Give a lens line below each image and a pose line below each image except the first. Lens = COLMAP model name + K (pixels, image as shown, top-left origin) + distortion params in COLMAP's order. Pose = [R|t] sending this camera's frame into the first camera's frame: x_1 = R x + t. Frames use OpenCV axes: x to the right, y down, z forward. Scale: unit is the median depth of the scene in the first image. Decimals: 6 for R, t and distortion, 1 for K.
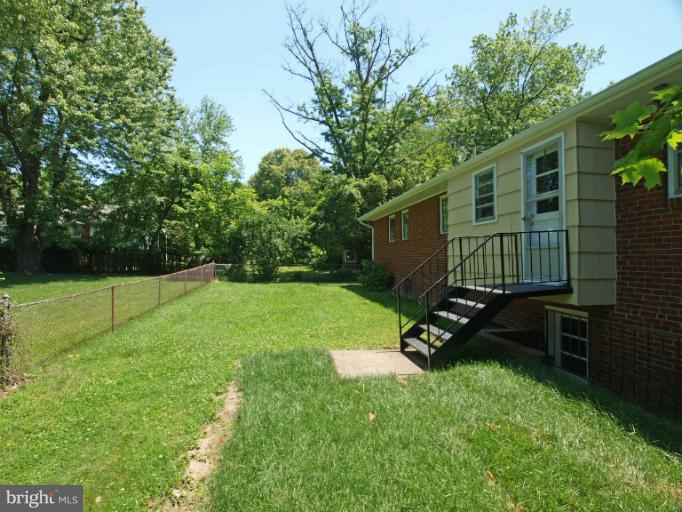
lens RADIAL K [[356.1, 0, 341.0], [0, 356.1, 256.0], [0, 0, 1]] dist [-0.006243, -0.001576]
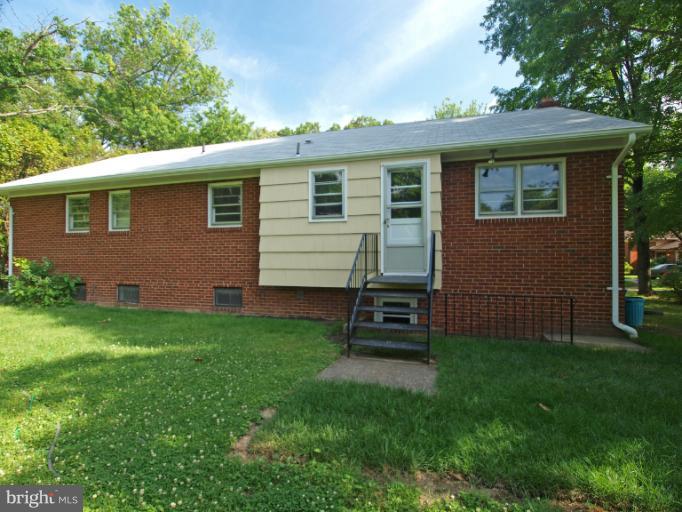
lens RADIAL K [[356.1, 0, 341.0], [0, 356.1, 256.0], [0, 0, 1]] dist [-0.006243, -0.001576]
pose [[0.462459, 0.016875, 0.886480, -0.569026], [-0.008853, 0.999857, -0.014415, 0.028374], [-0.886596, -0.001182, 0.462543, 0.553974]]
